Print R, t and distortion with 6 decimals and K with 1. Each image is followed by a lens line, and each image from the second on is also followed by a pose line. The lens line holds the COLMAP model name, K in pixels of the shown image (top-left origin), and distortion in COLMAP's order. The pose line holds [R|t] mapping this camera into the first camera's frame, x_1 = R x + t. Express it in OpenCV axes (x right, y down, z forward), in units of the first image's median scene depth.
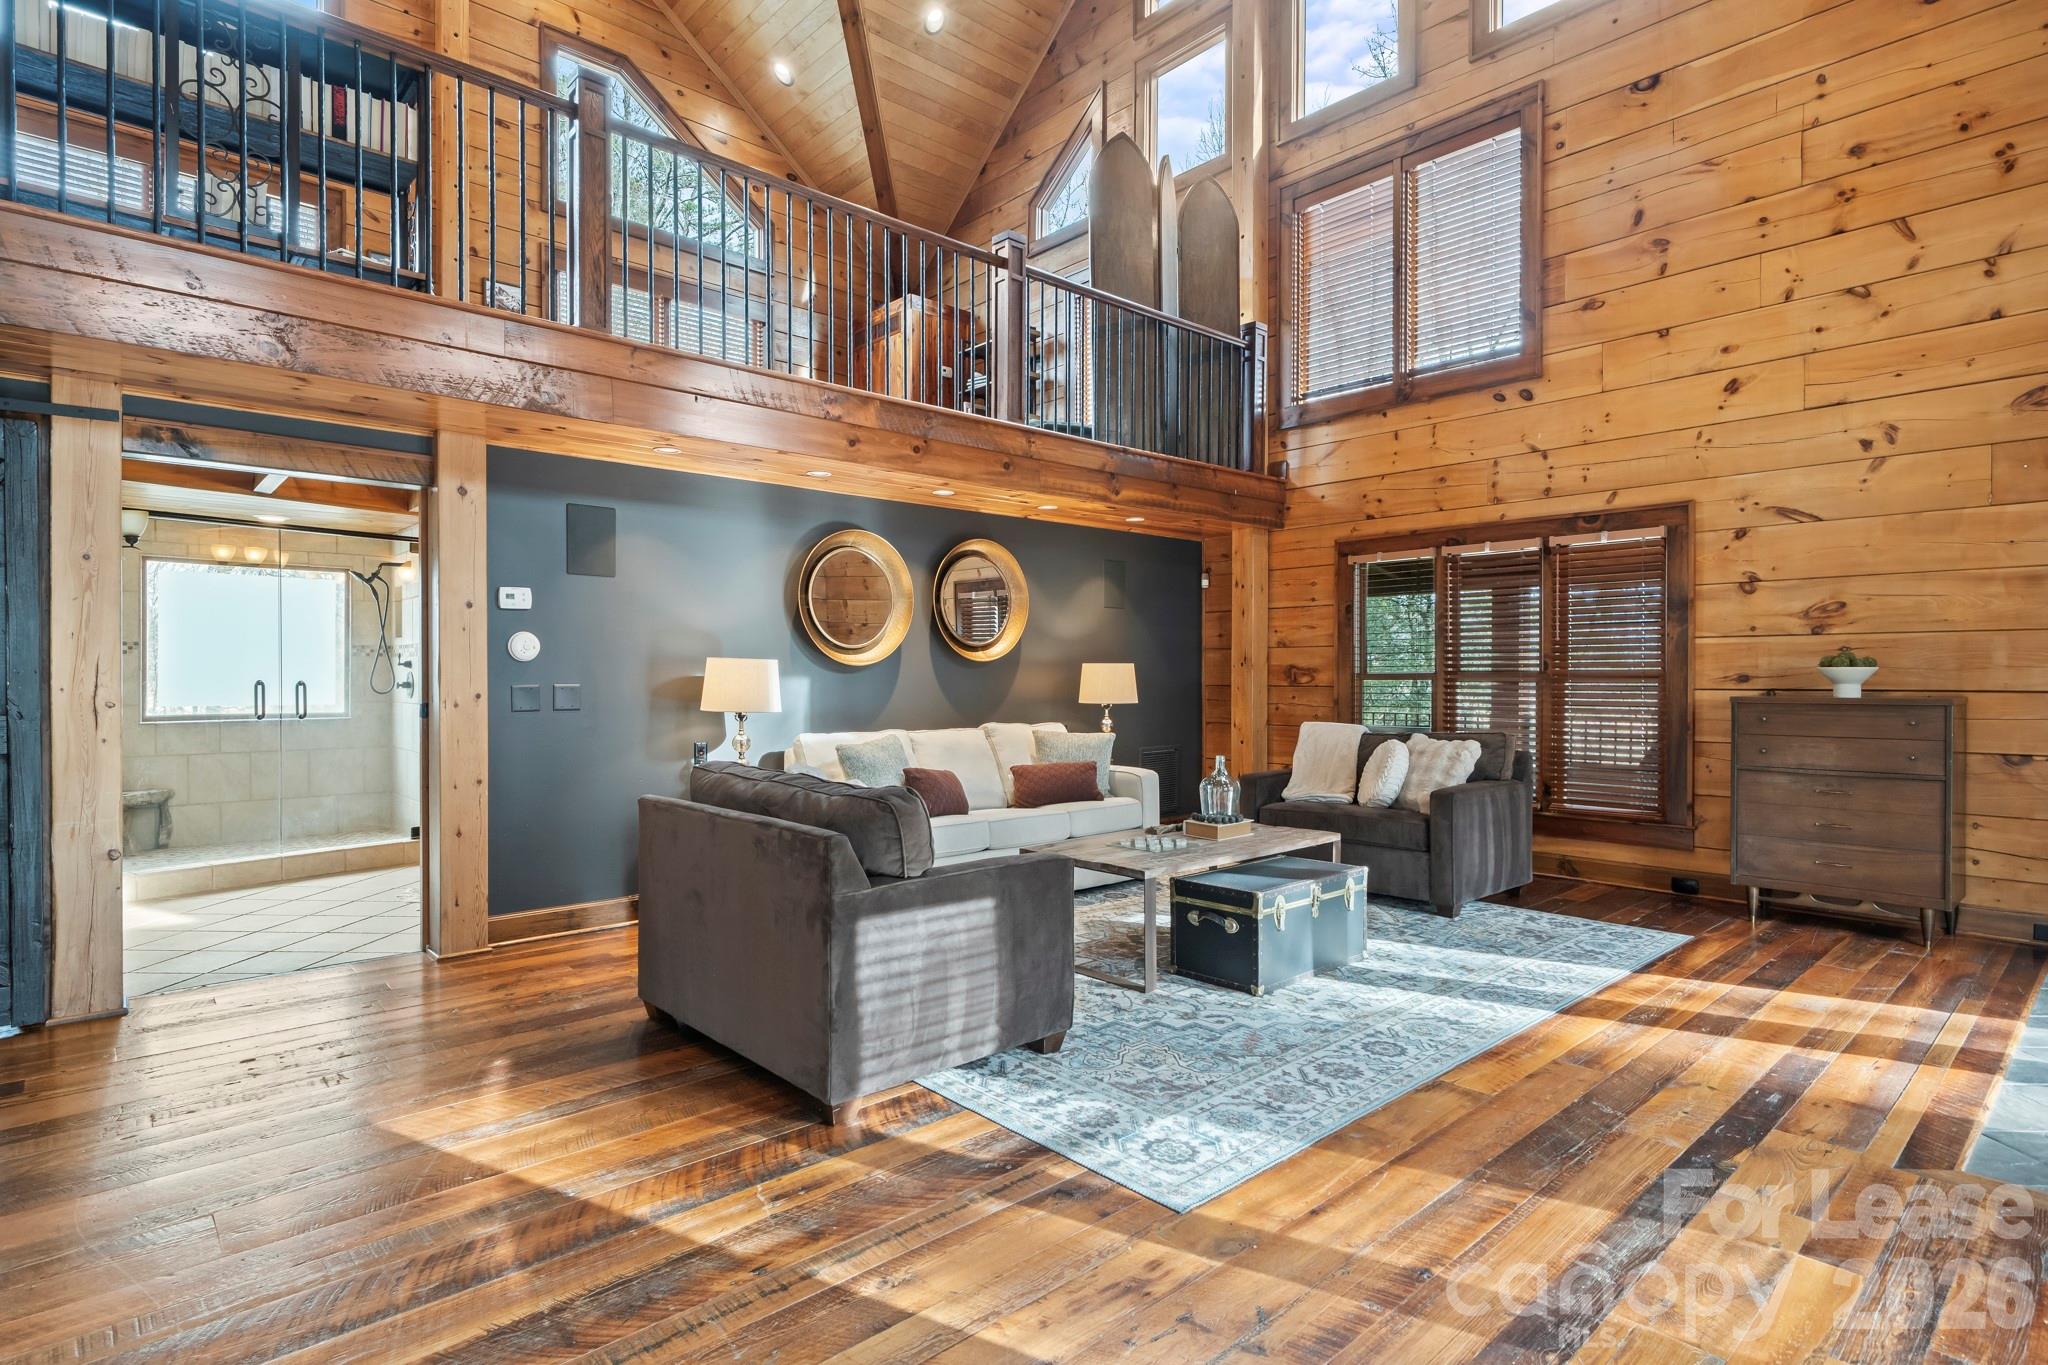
lens RADIAL K [[1050.6, 0, 1025.6], [0, 1050.6, 681.3], [0, 0, 1]] dist [0.018262, -0.000060]
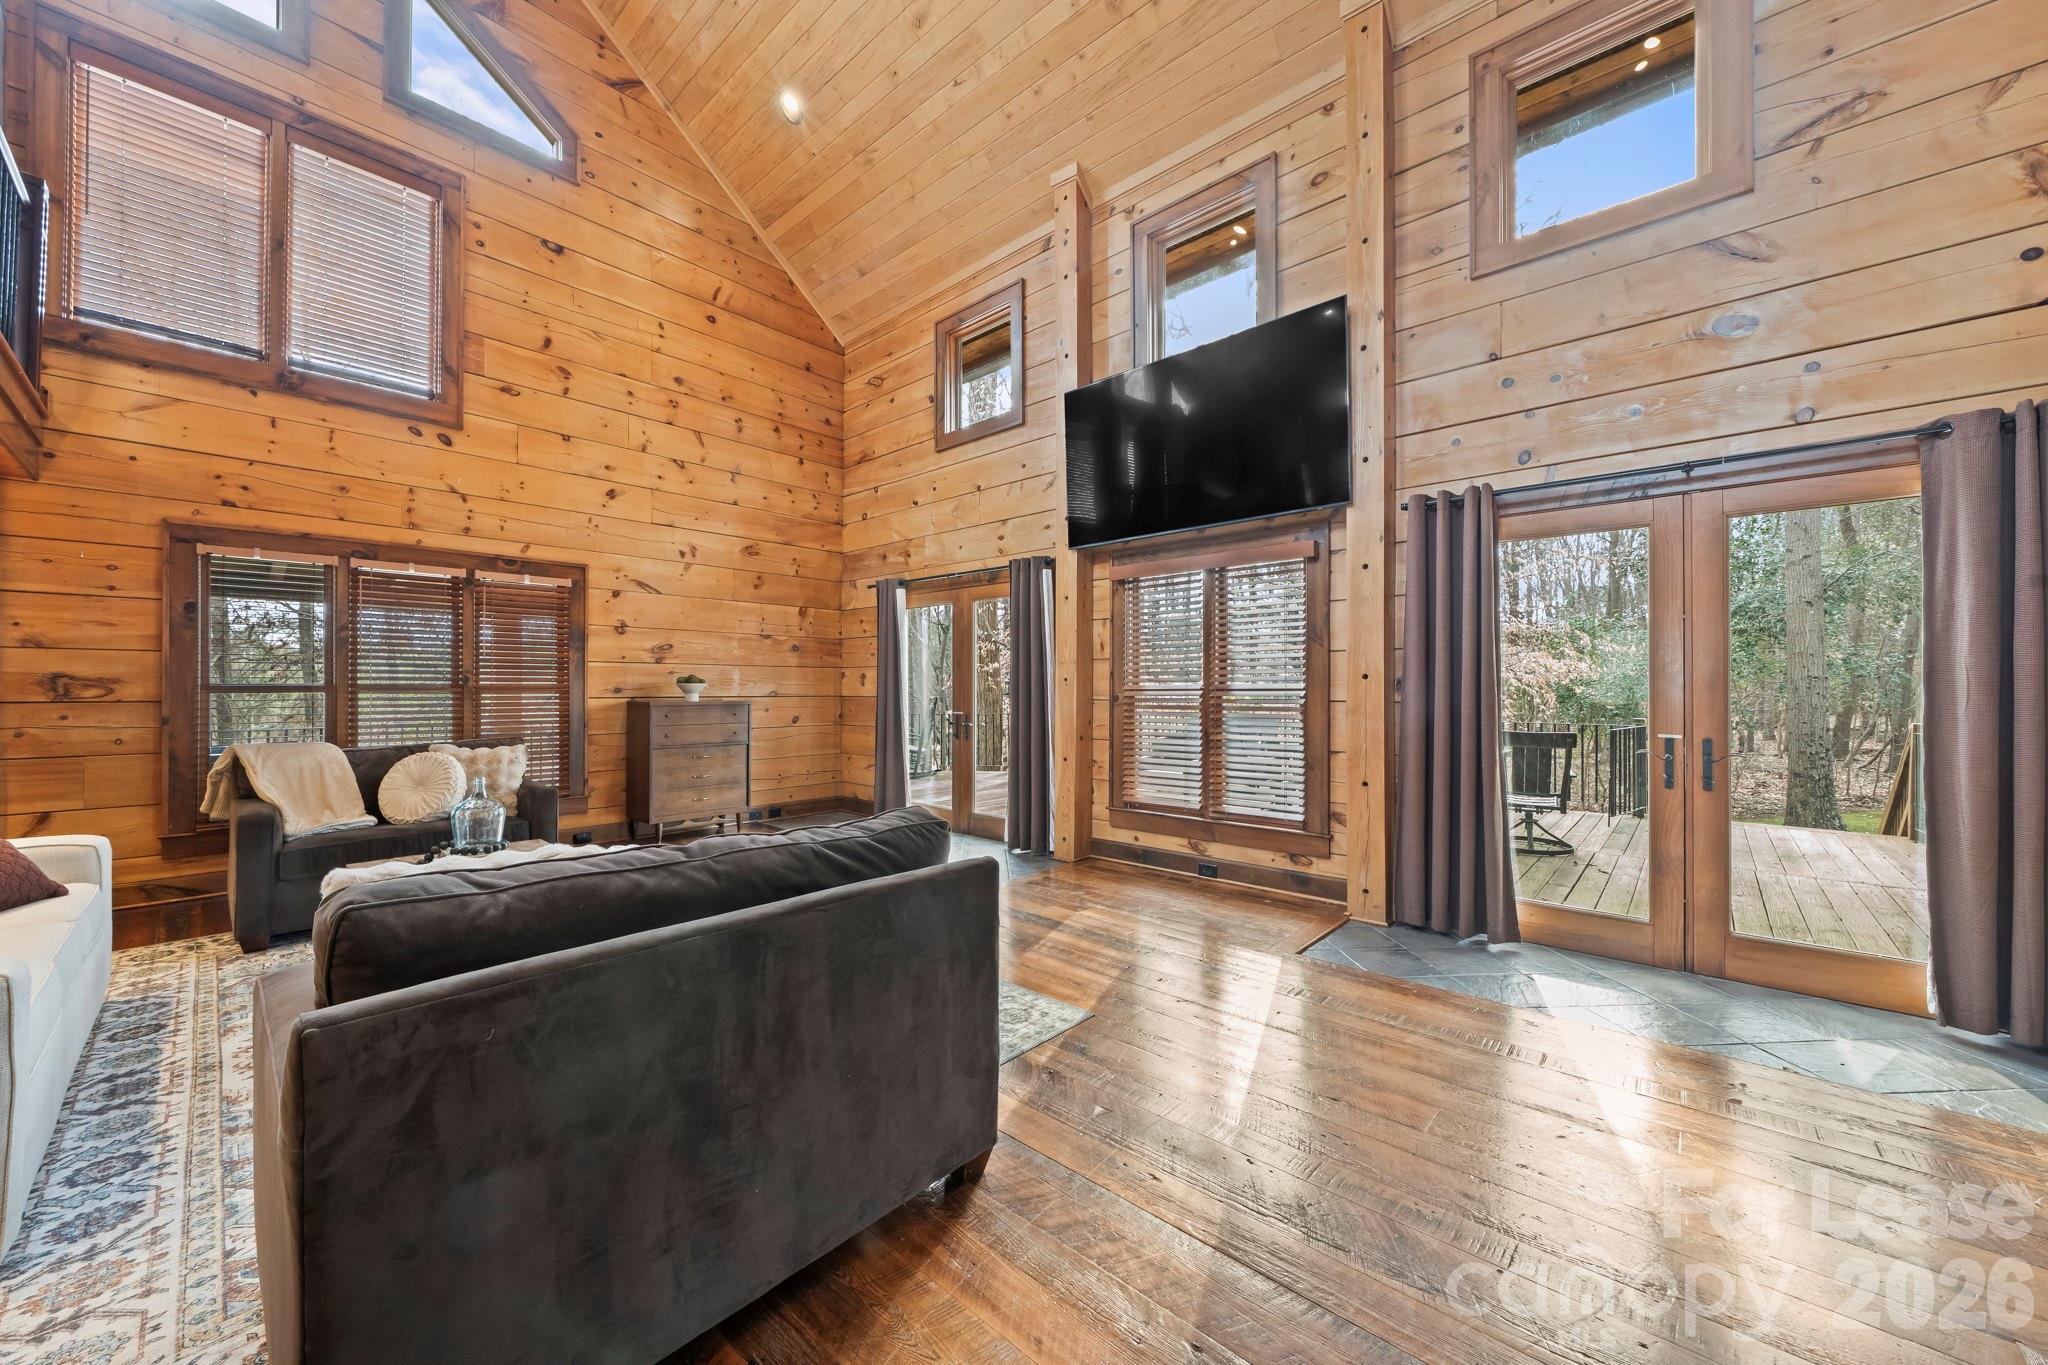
lens RADIAL K [[756.3, 0, 1024.4], [0, 756.3, 684.1], [0, 0, 1]] dist [-0.002364, -0.000461]
pose [[-0.092661, 0.004273, 0.995689, -0.401457], [0.001977, 0.999990, -0.004107, -0.005597], [-0.995696, 0.001588, -0.092668, 0.478436]]
